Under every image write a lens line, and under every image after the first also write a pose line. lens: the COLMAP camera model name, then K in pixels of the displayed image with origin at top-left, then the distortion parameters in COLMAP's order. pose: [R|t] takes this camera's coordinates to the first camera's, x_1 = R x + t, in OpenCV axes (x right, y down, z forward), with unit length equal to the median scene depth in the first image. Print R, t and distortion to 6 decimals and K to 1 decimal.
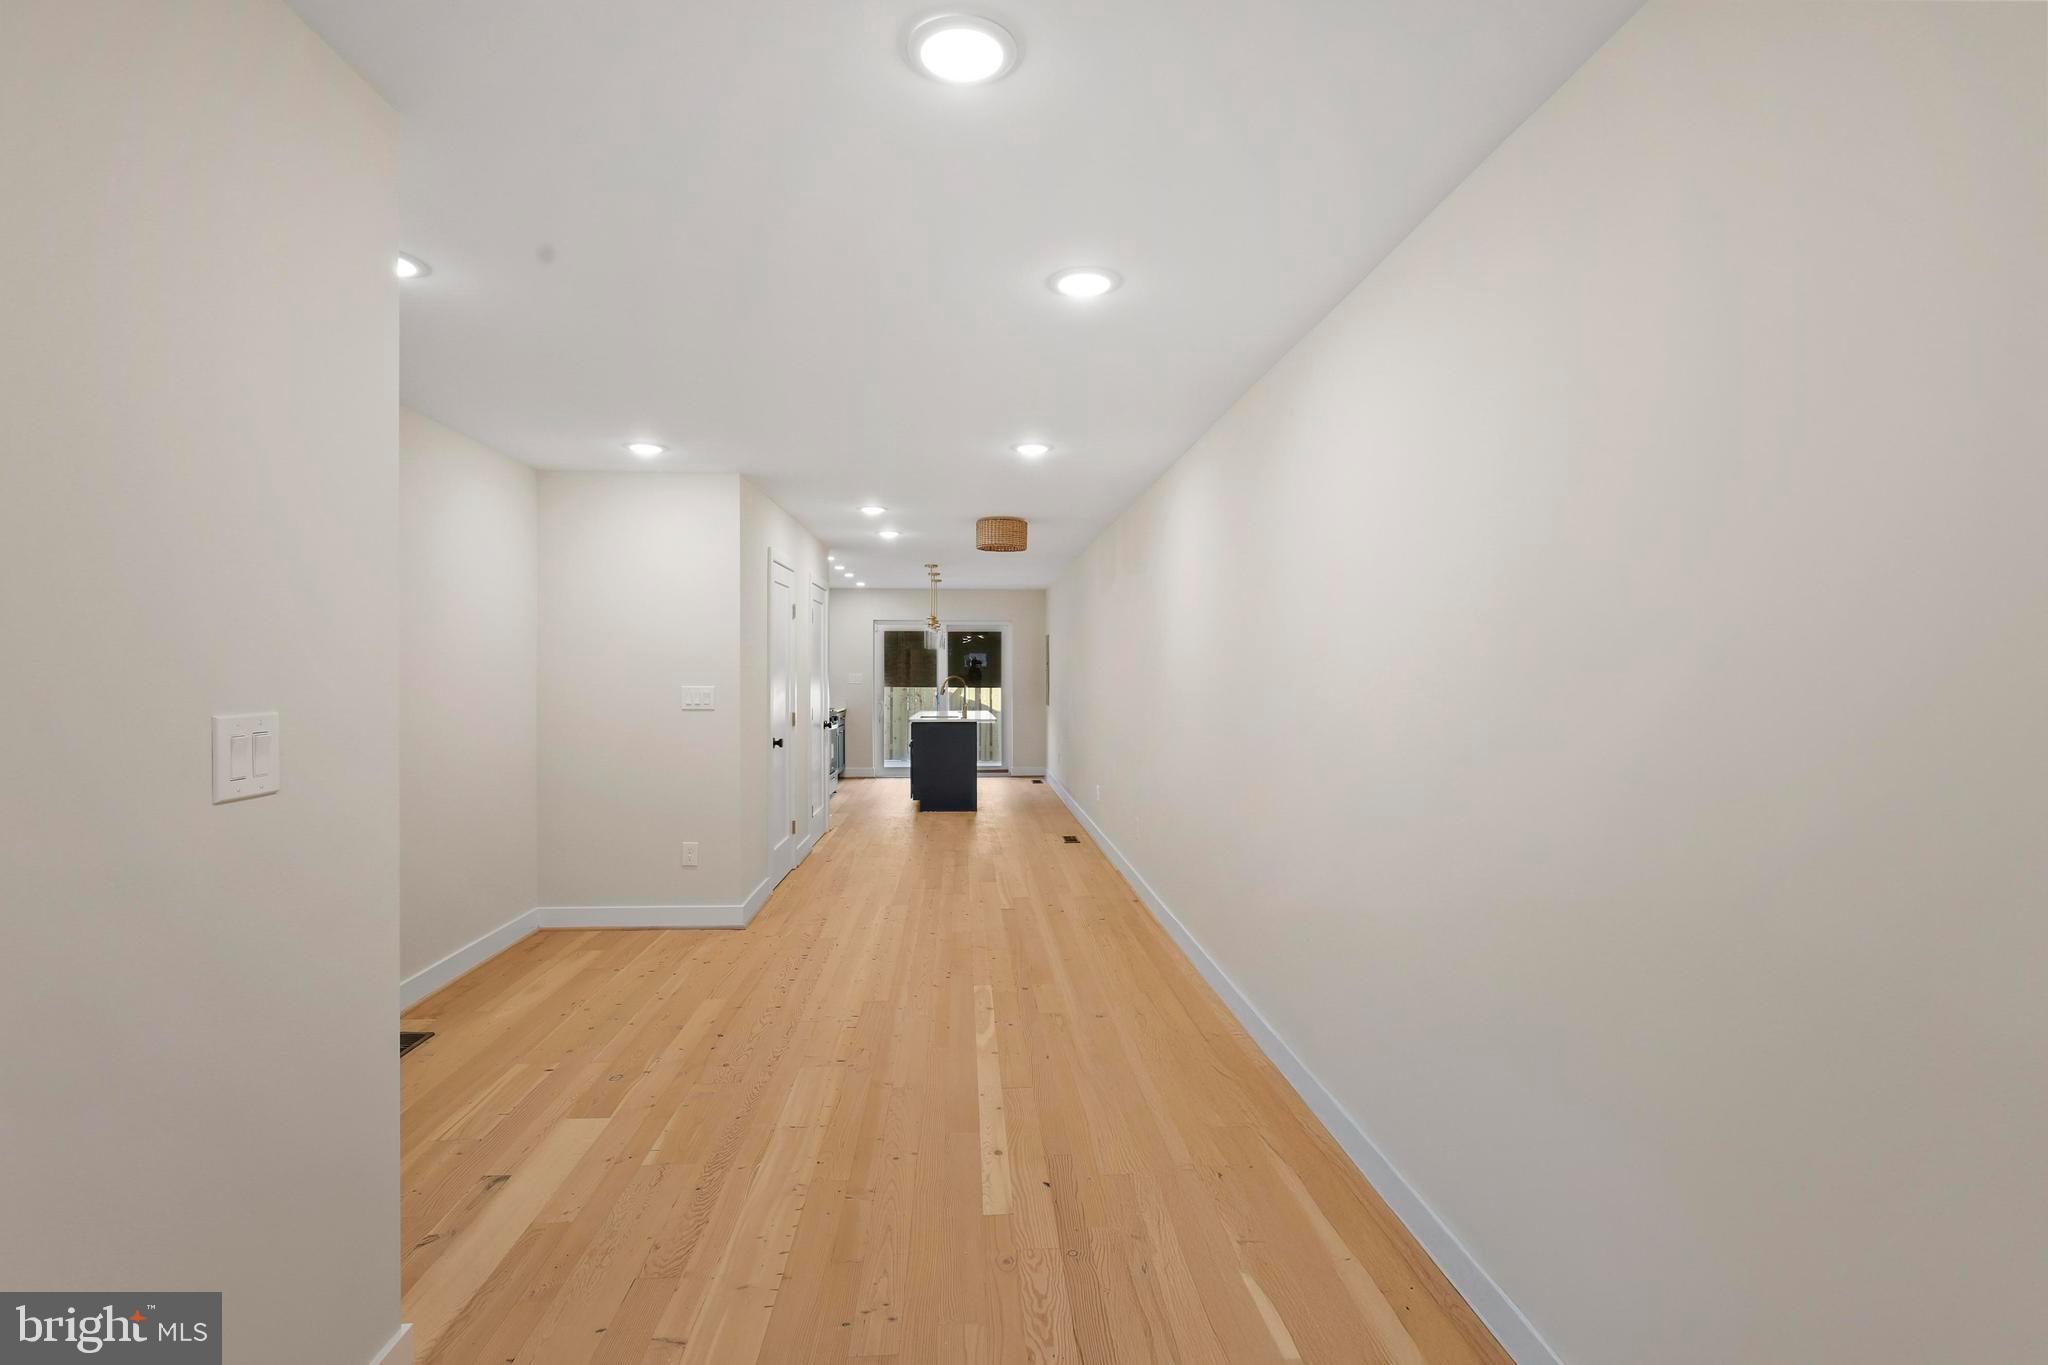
lens RADIAL K [[953.5, 0, 1024.2], [0, 953.5, 674.4], [0, 0, 1]] dist [0.005925, 0.000385]
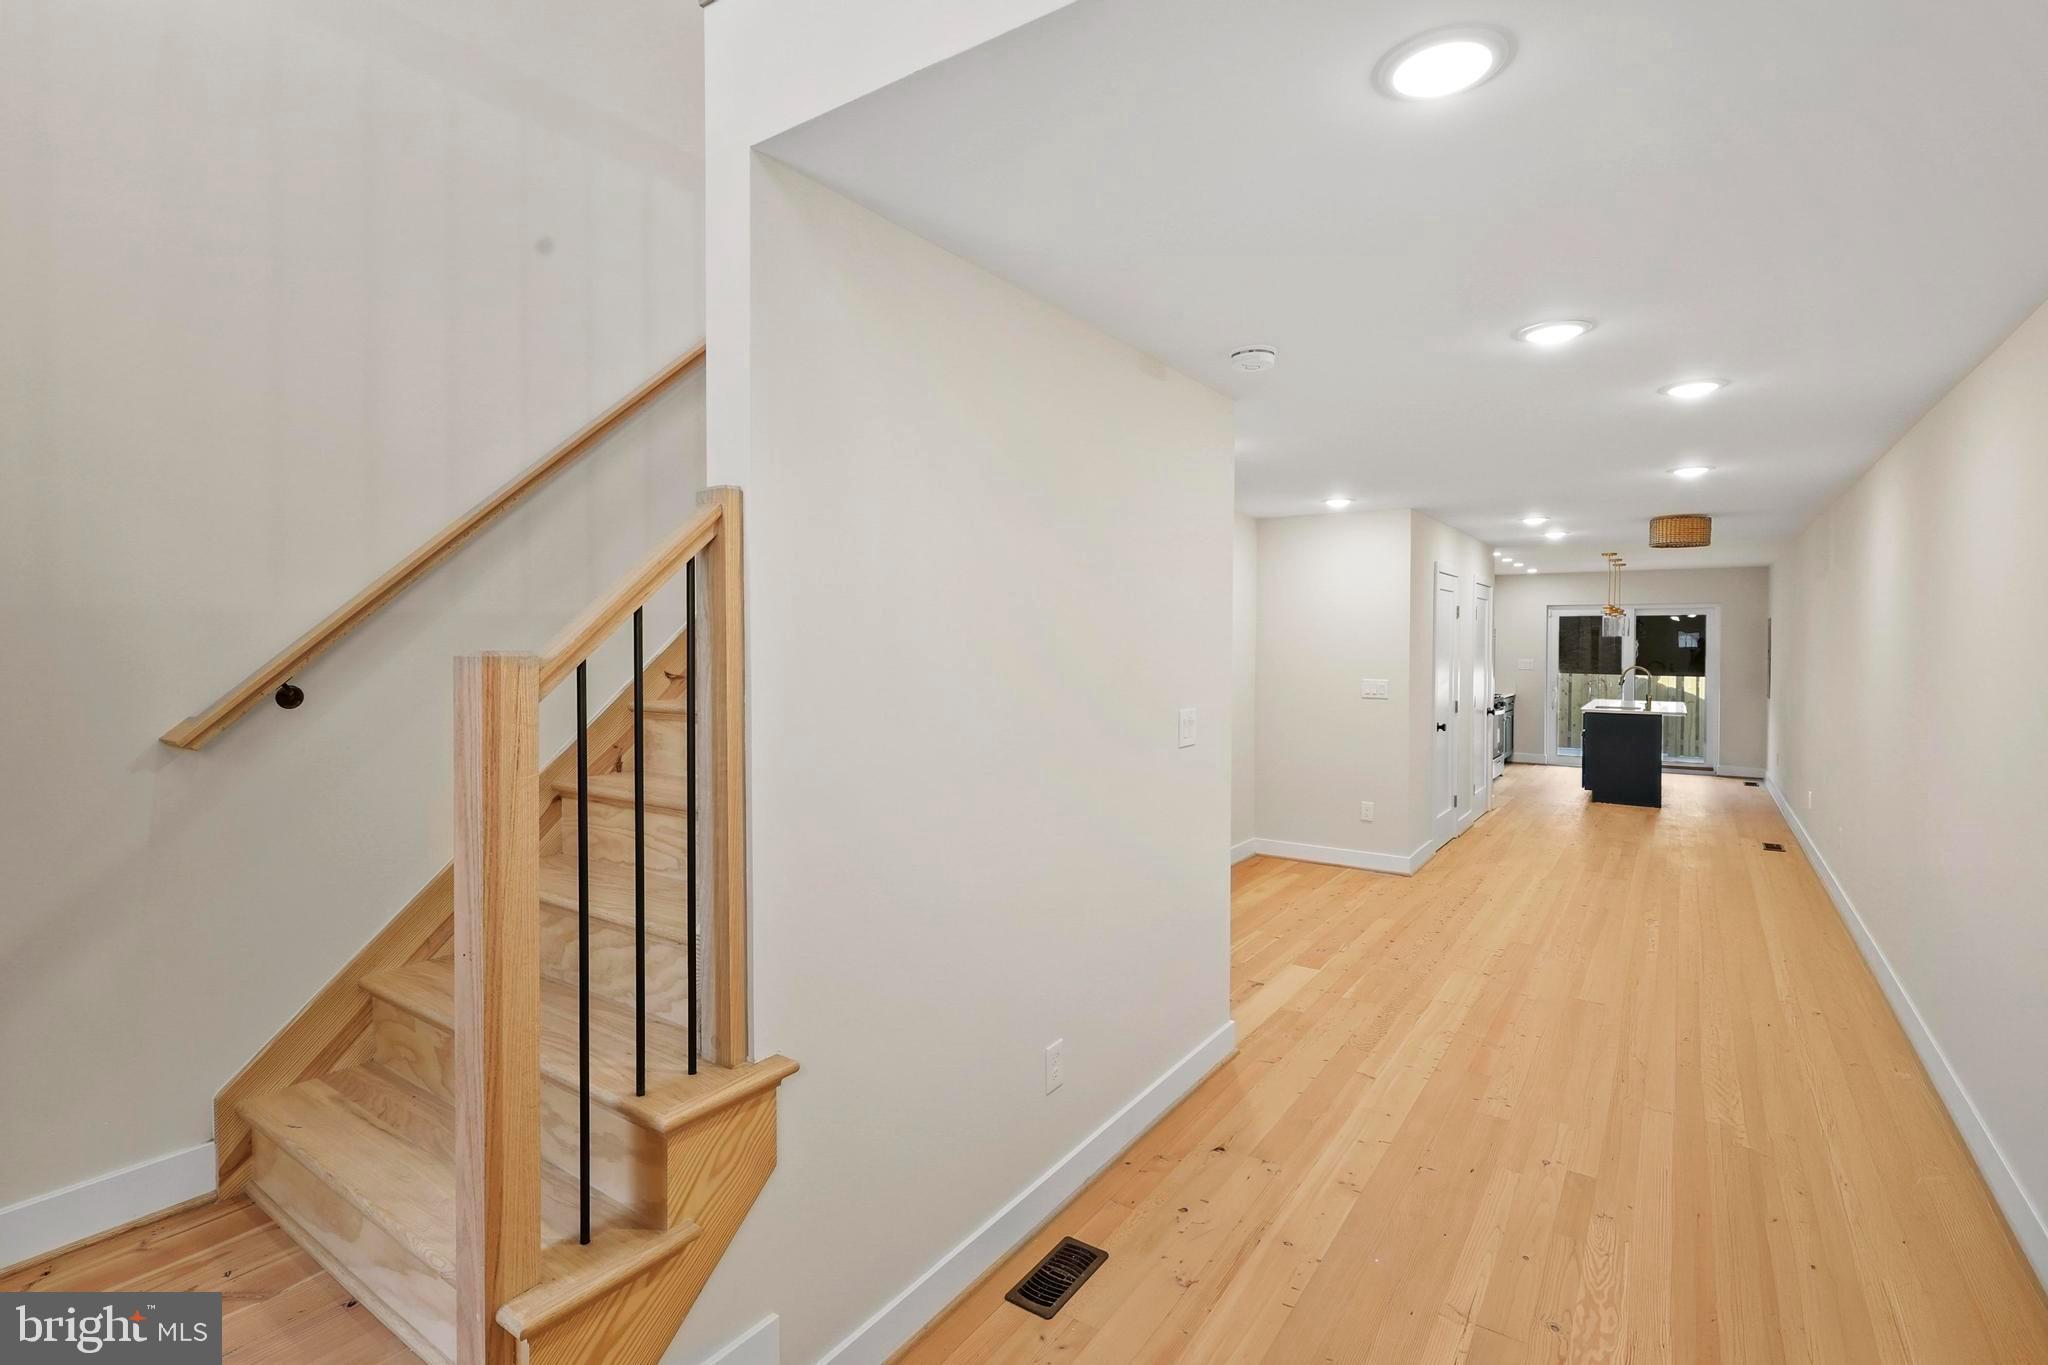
lens RADIAL K [[953.5, 0, 1028.8], [0, 953.5, 662.0], [0, 0, 1]] dist [0.005925, 0.000385]
pose [[0.785956, 0.013690, -0.618130, 0.072890], [-0.004777, 0.999859, 0.016070, -0.026684], [0.618263, -0.009677, 0.785911, -0.254035]]
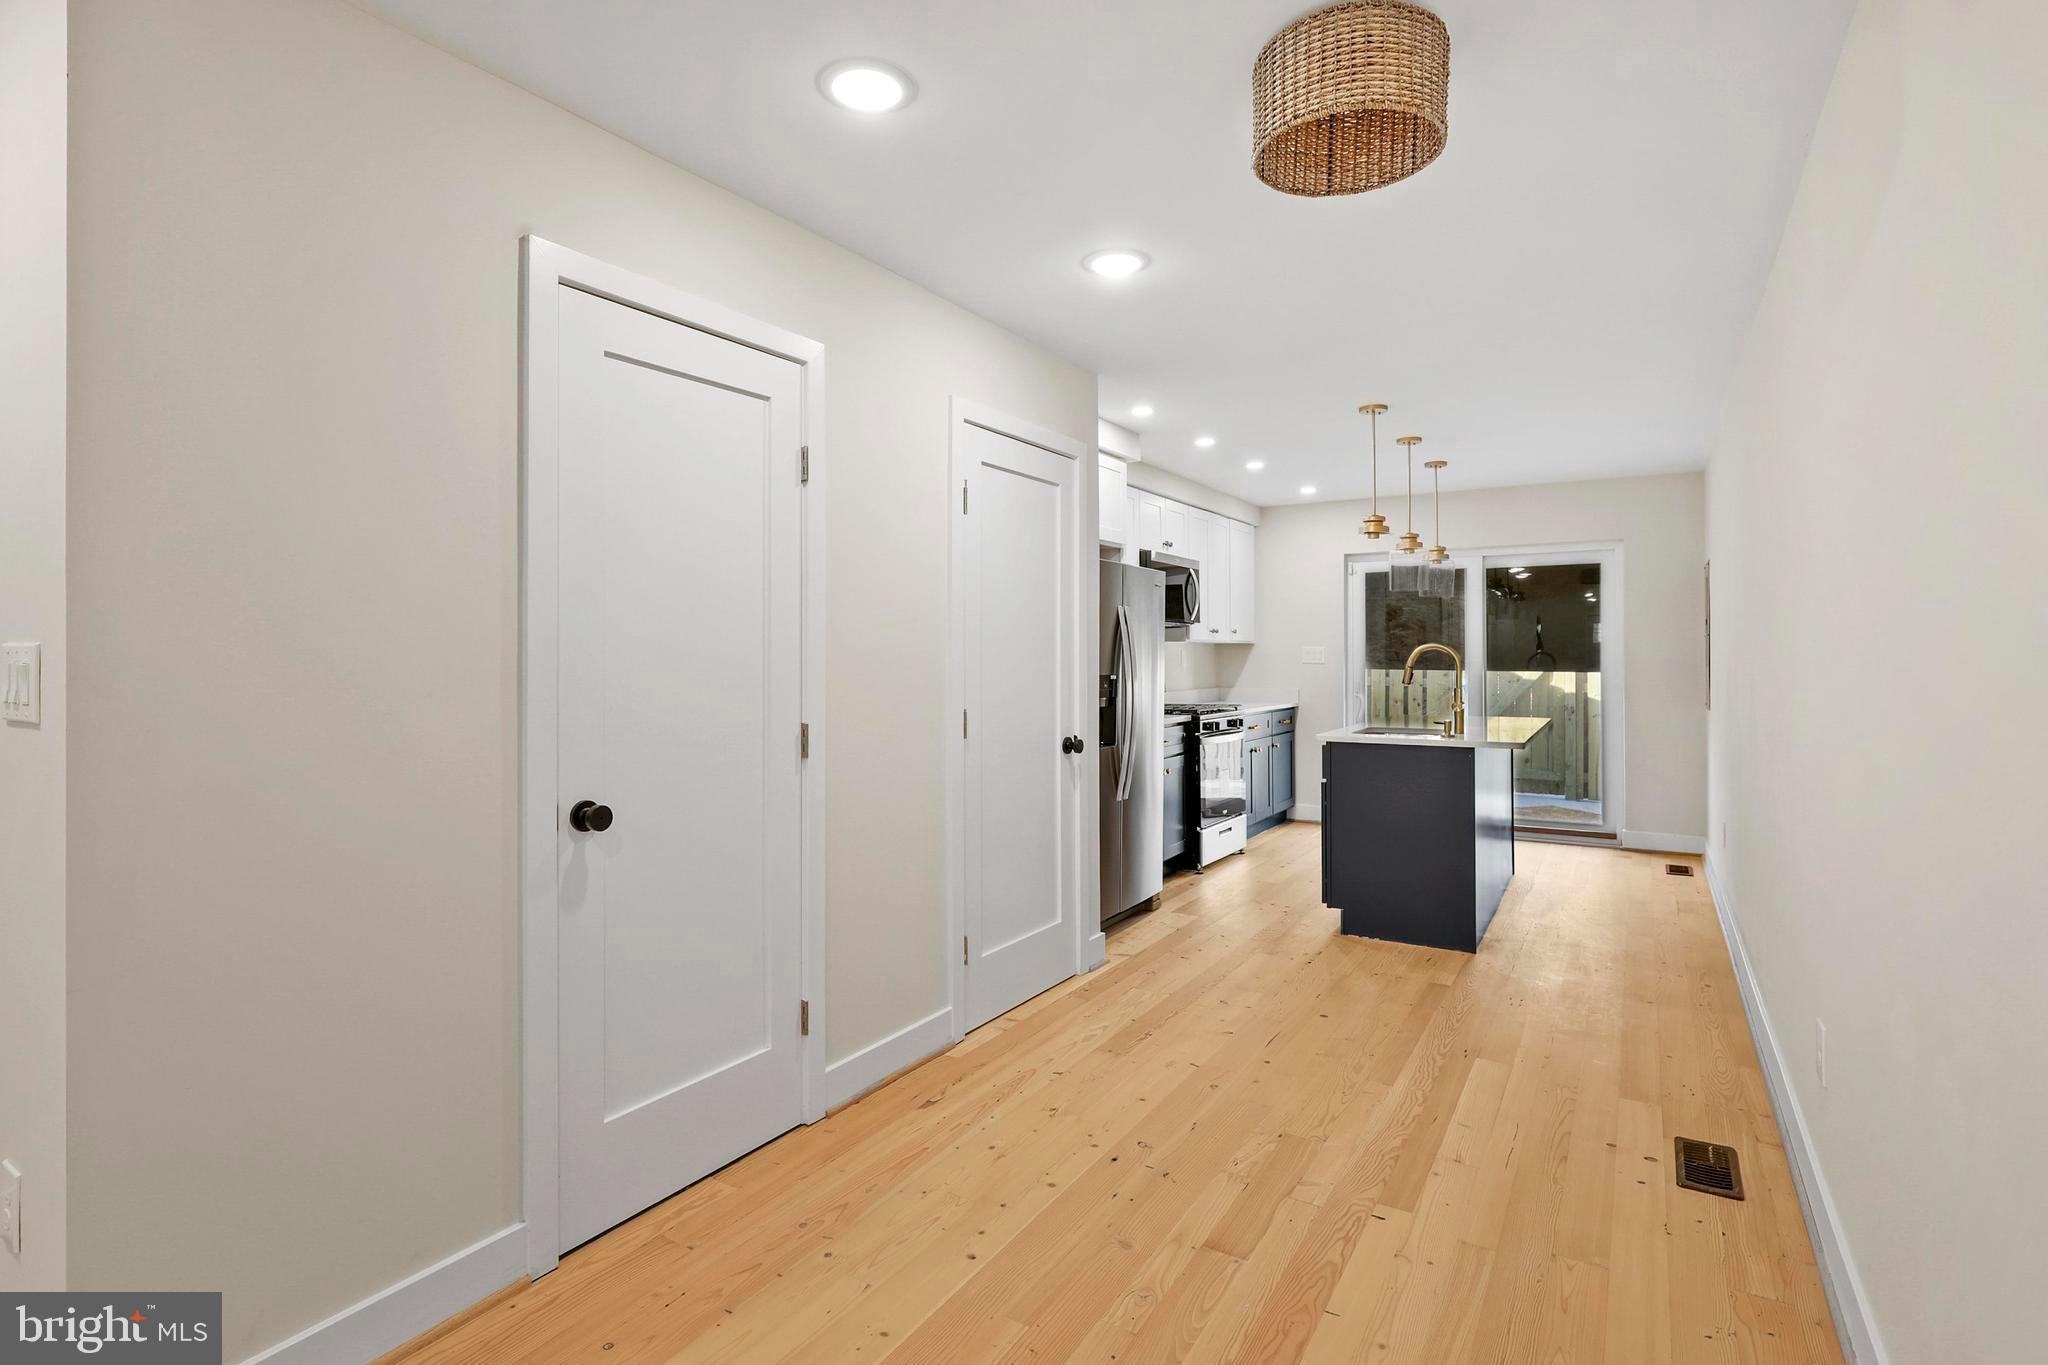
lens RADIAL K [[953.5, 0, 1024.8], [0, 953.5, 665.2], [0, 0, 1]] dist [0.005925, 0.000385]
pose [[0.803387, 0.004937, -0.595436, 0.074290], [-0.000726, 0.999973, 0.007311, 0.013933], [0.595456, -0.005441, 0.803369, 0.881980]]
